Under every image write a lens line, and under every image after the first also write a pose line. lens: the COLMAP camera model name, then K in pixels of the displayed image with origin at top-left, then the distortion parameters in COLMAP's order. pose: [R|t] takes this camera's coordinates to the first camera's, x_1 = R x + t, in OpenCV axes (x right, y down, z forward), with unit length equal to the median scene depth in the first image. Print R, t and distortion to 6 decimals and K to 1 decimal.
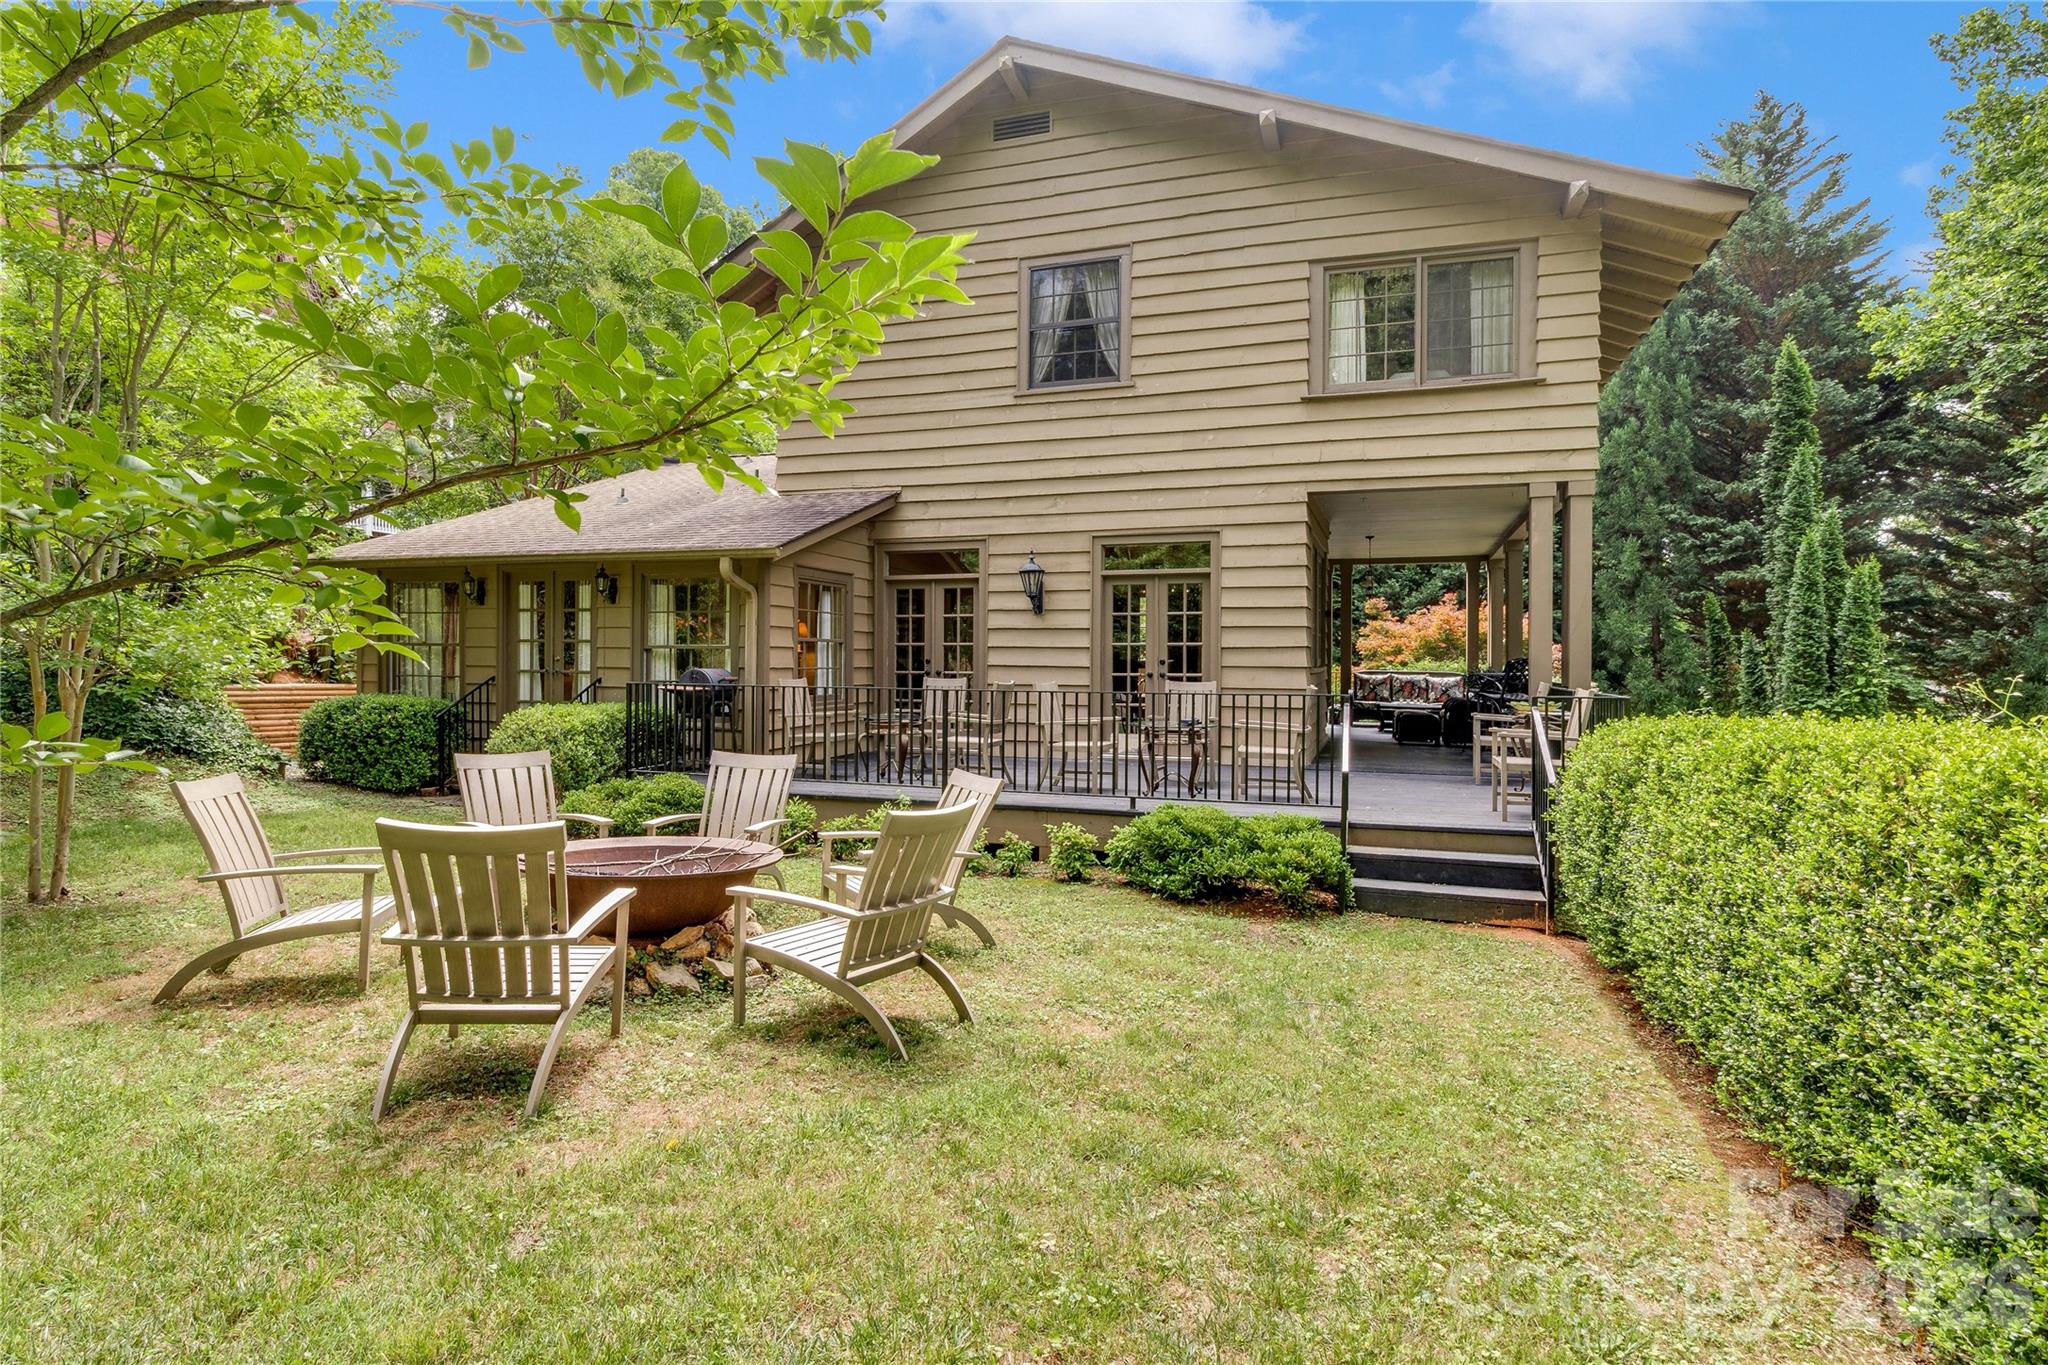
lens RADIAL K [[1062.8, 0, 1017.0], [0, 1062.8, 646.0], [0, 0, 1]] dist [-0.000504, -0.000168]
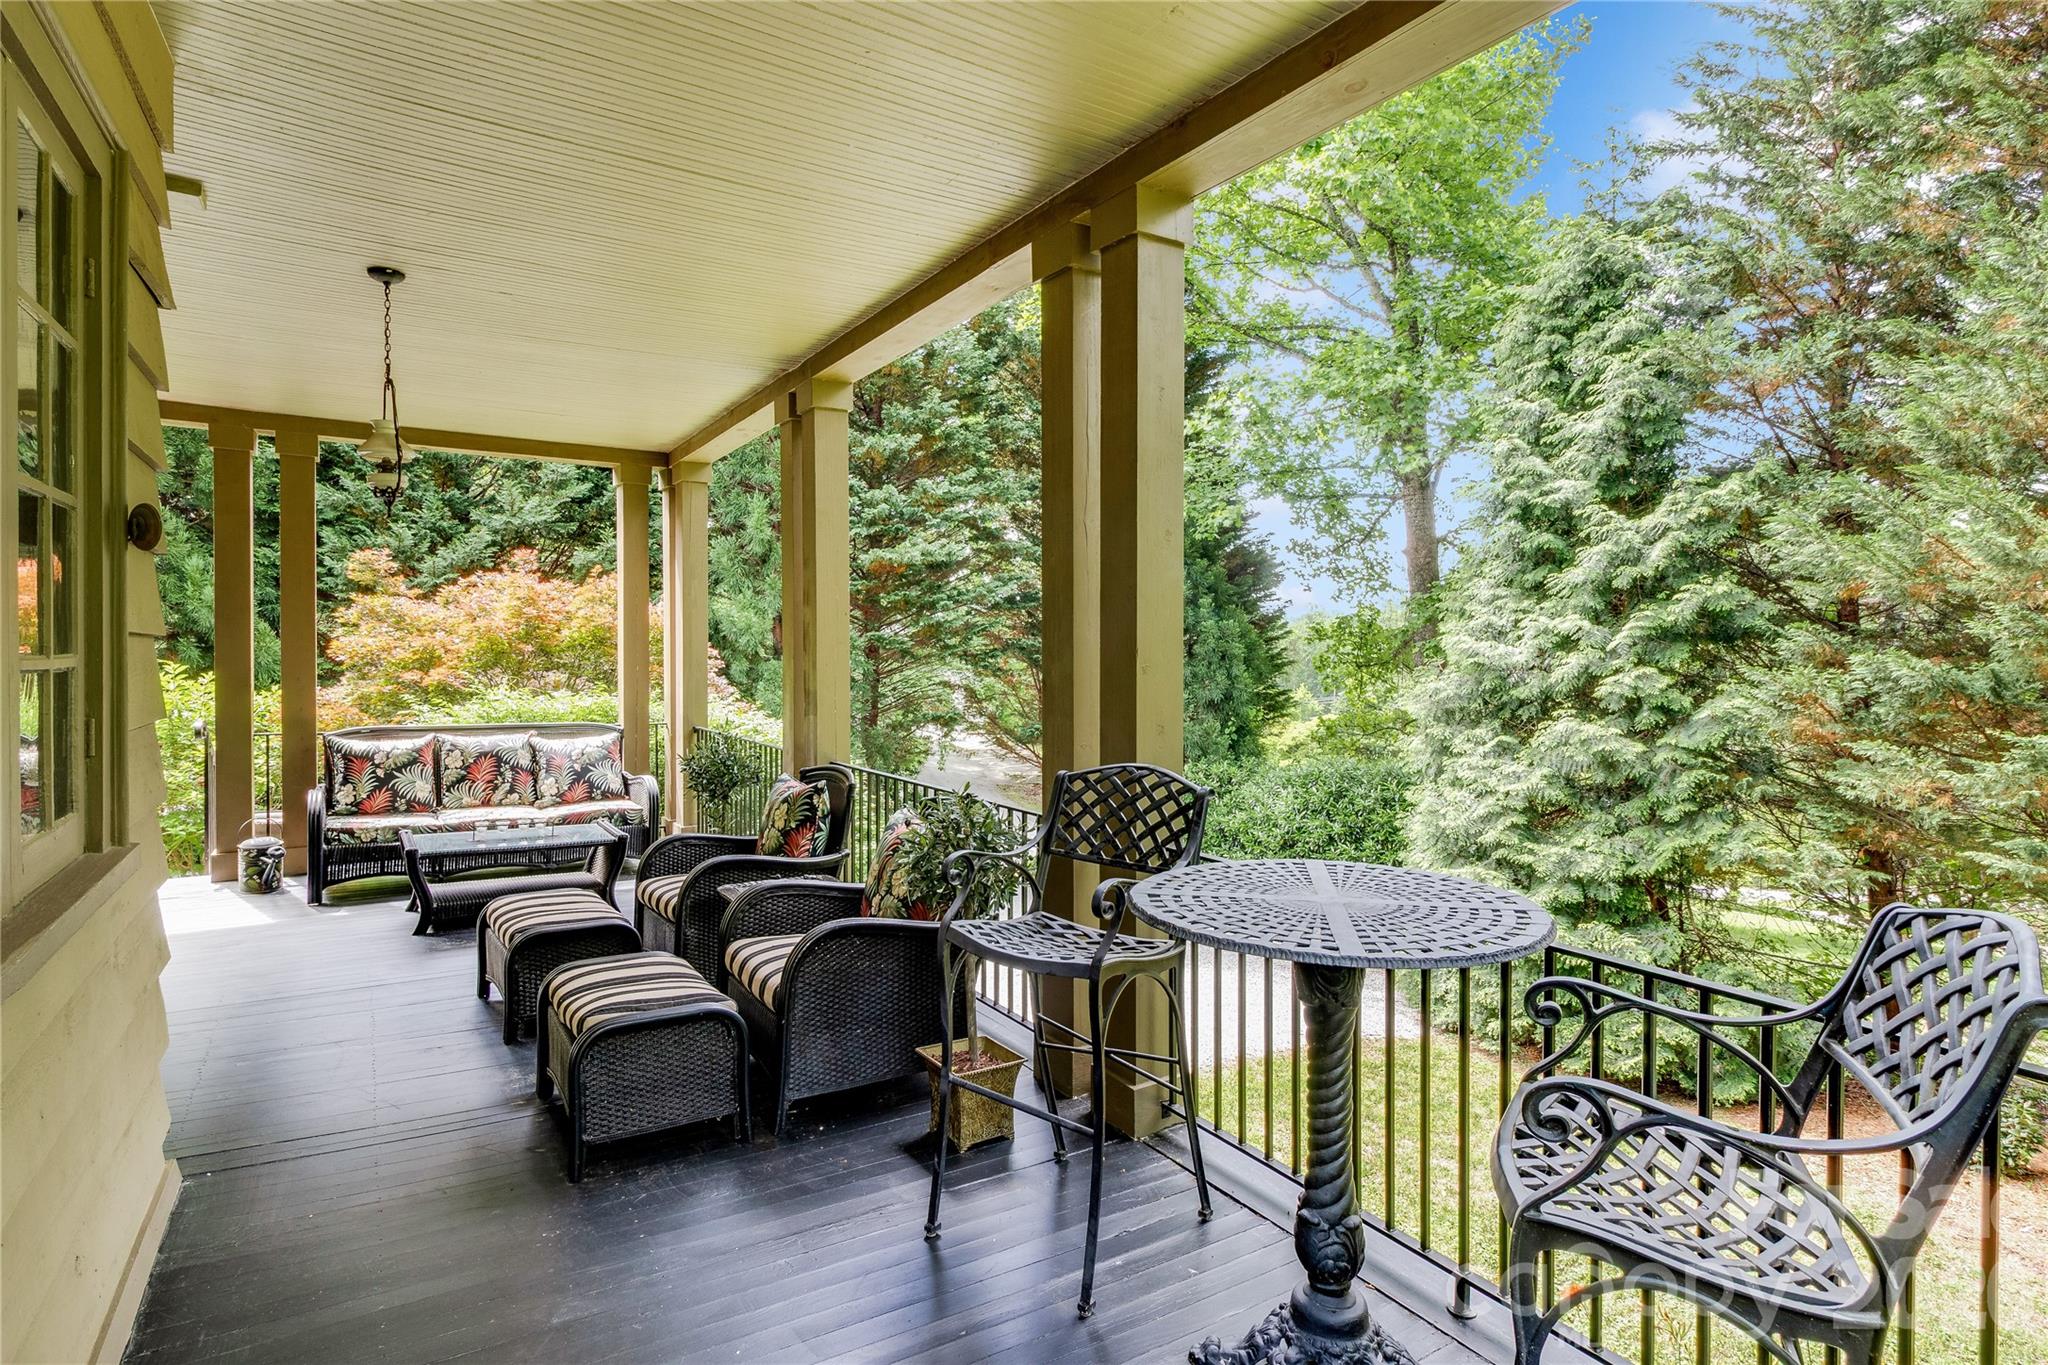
lens RADIAL K [[1062.8, 0, 1017.0], [0, 1062.8, 646.0], [0, 0, 1]] dist [-0.000504, -0.000168]
pose [[0.630722, 0.000628, 0.776009, 0.140887], [-0.012969, 0.999869, 0.009732, -0.008707], [-0.775901, -0.016202, 0.630647, 0.448674]]
